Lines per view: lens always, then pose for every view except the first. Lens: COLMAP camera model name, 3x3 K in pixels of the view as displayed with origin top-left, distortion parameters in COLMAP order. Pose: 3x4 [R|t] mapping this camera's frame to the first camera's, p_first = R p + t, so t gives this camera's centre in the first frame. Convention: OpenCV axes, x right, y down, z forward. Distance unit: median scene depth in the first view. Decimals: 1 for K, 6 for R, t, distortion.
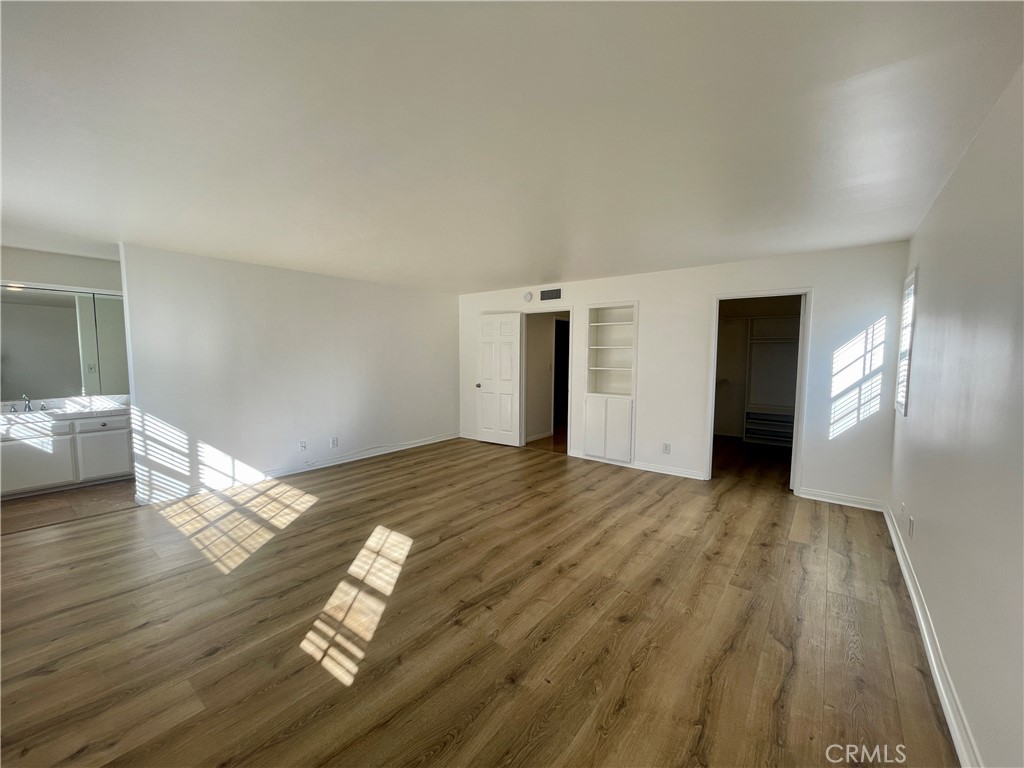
lens RADIAL K [[416.1, 0, 507.1], [0, 416.1, 386.6], [0, 0, 1]] dist [0.004942, 0.000433]
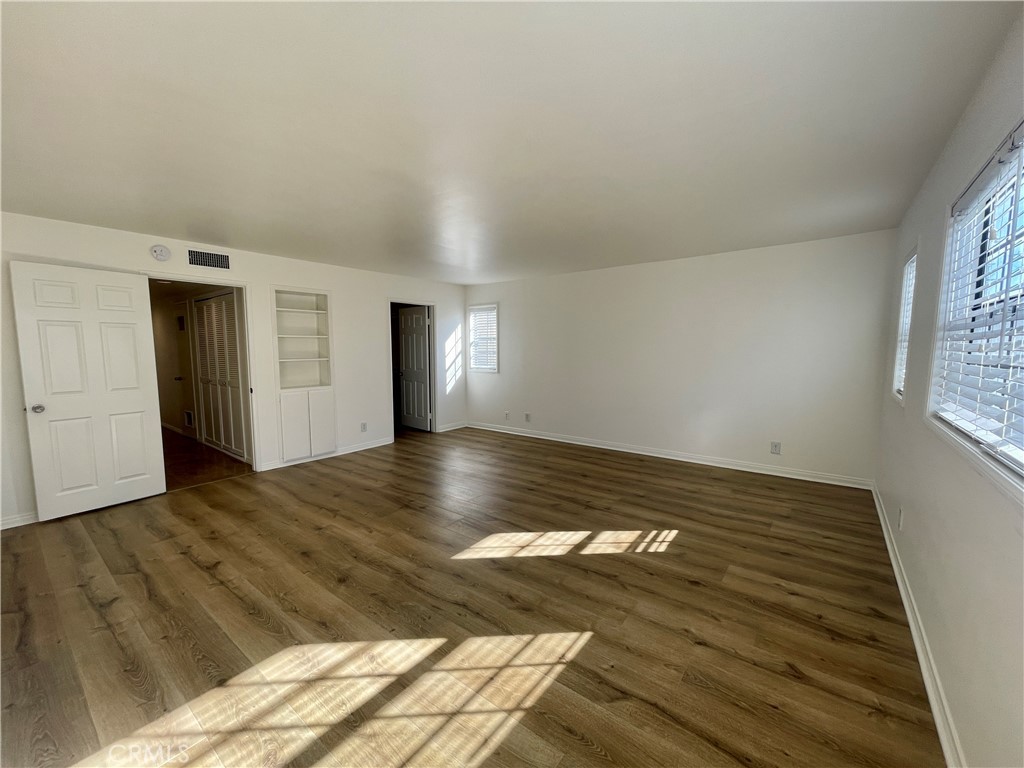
lens RADIAL K [[416.1, 0, 507.1], [0, 416.1, 385.8], [0, 0, 1]] dist [0.004942, 0.000433]
pose [[-0.013200, -0.097592, 0.995139, -1.075578], [0.079807, 0.991948, 0.098337, -0.063185], [-0.996723, 0.080717, -0.005305, 0.876233]]
